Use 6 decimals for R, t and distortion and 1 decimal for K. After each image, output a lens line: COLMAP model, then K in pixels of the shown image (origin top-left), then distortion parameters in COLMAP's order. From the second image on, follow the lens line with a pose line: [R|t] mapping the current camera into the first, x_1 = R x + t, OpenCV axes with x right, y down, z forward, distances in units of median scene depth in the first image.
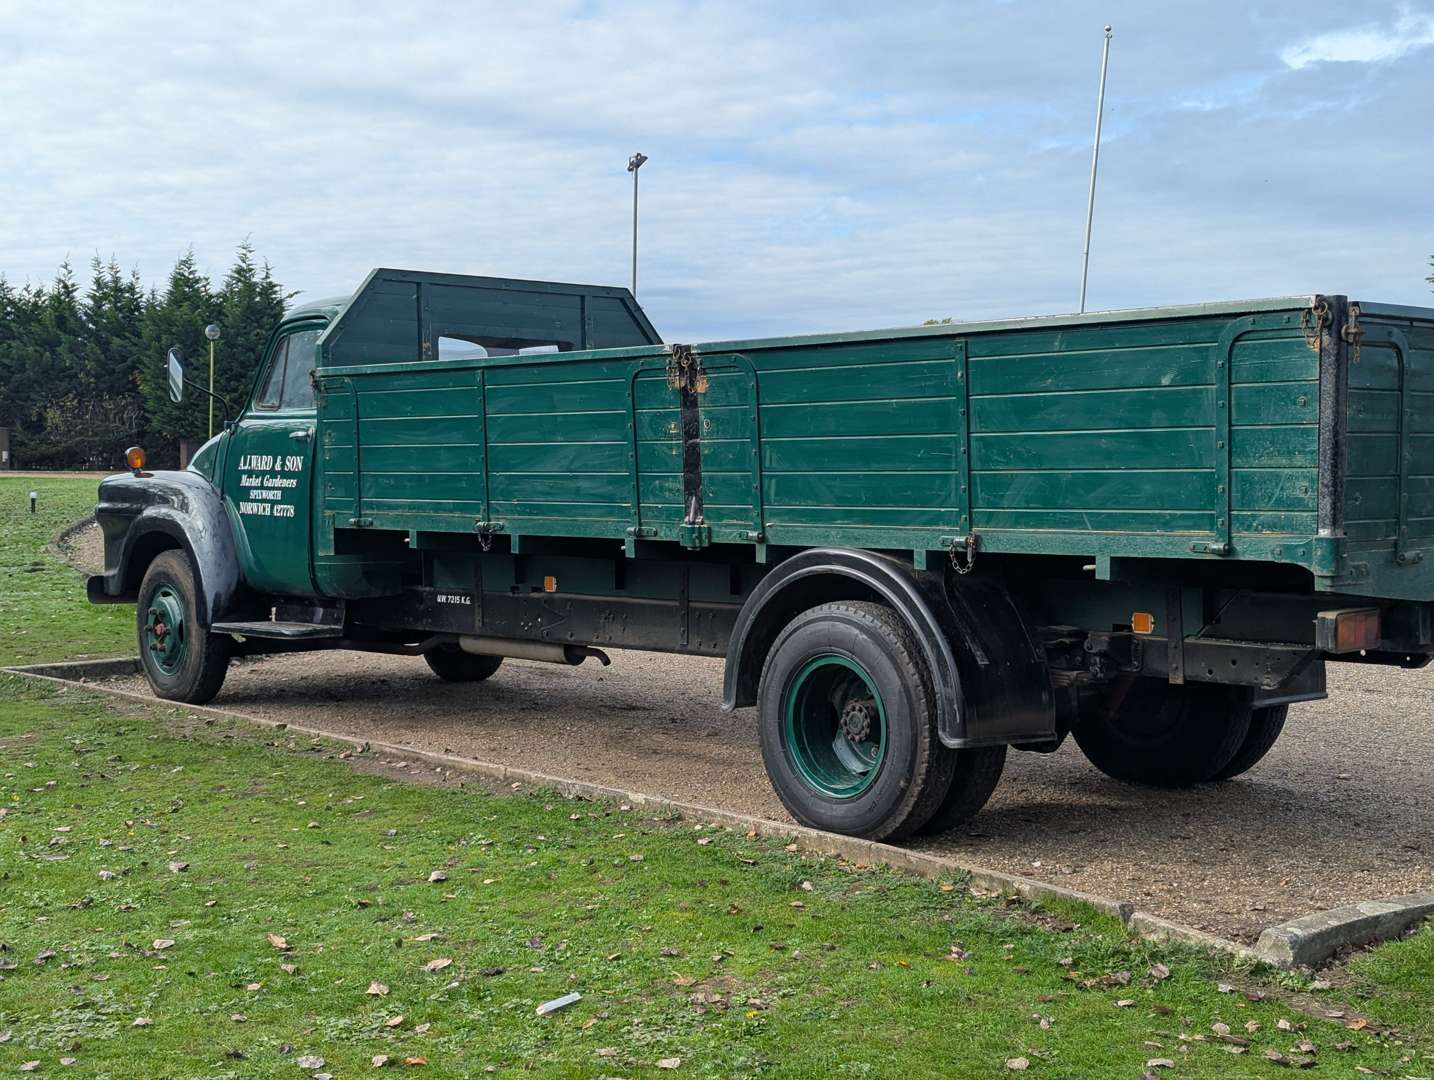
lens RADIAL K [[2015.9, 0, 714.4], [0, 2015.9, 520.4], [0, 0, 1]] dist [0.165992, -0.496842]
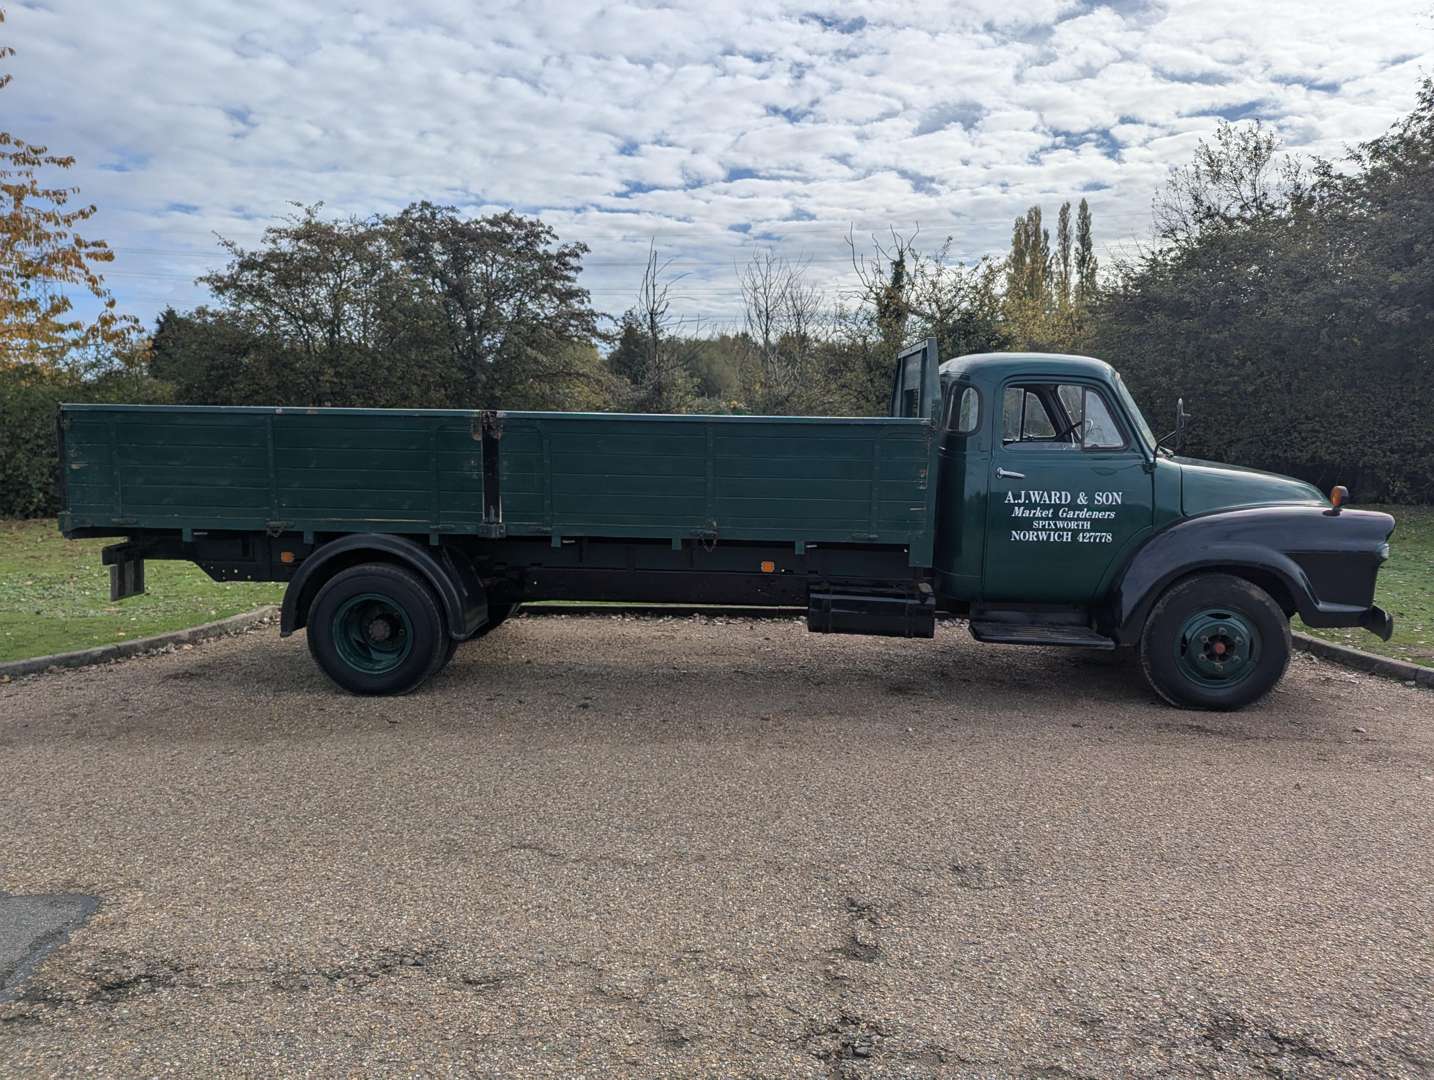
lens RADIAL K [[1006.8, 0, 702.8], [0, 1006.8, 538.9], [0, 0, 1]] dist [0.039870, -0.003790]
pose [[0.620905, -0.142948, 0.770741, -1.096076], [0.010171, 0.984619, 0.174421, -0.148611], [-0.783819, -0.100460, 0.612809, 1.084573]]
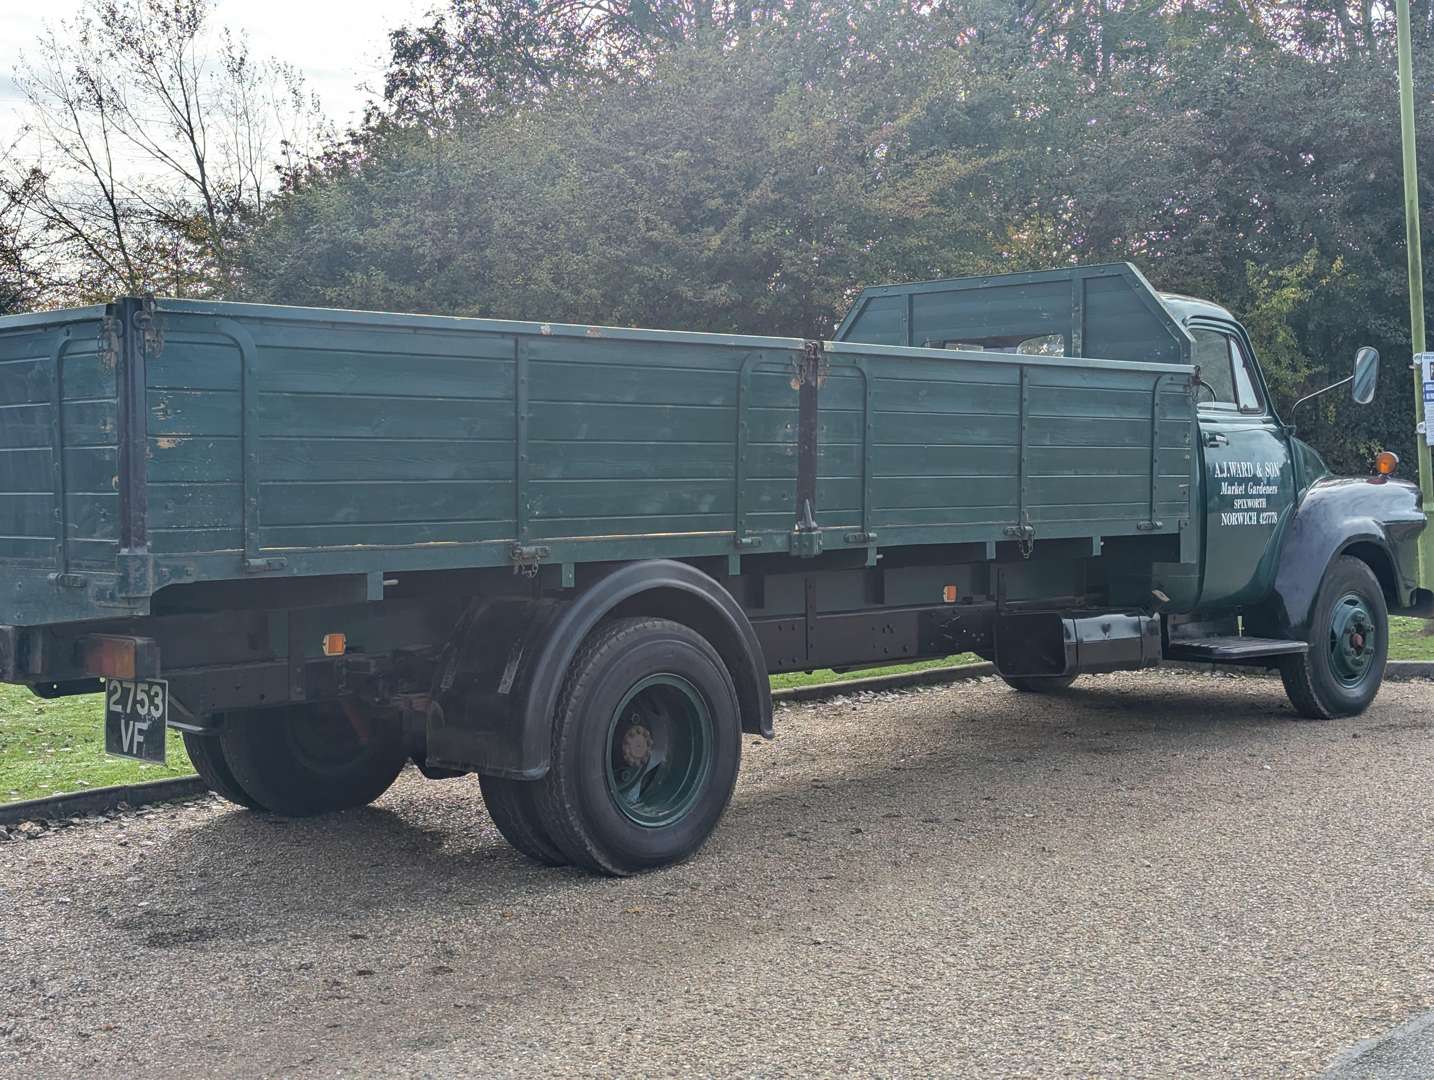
lens RADIAL K [[1981.1, 0, 708.7], [0, 1981.1, 533.4], [0, 0, 1]] dist [0.202013, -0.783129]
pose [[-0.190265, -0.079046, 0.978545, -1.482285], [-0.012494, 0.996867, 0.078097, -0.093063], [-0.981653, 0.002633, -0.190656, 1.935344]]
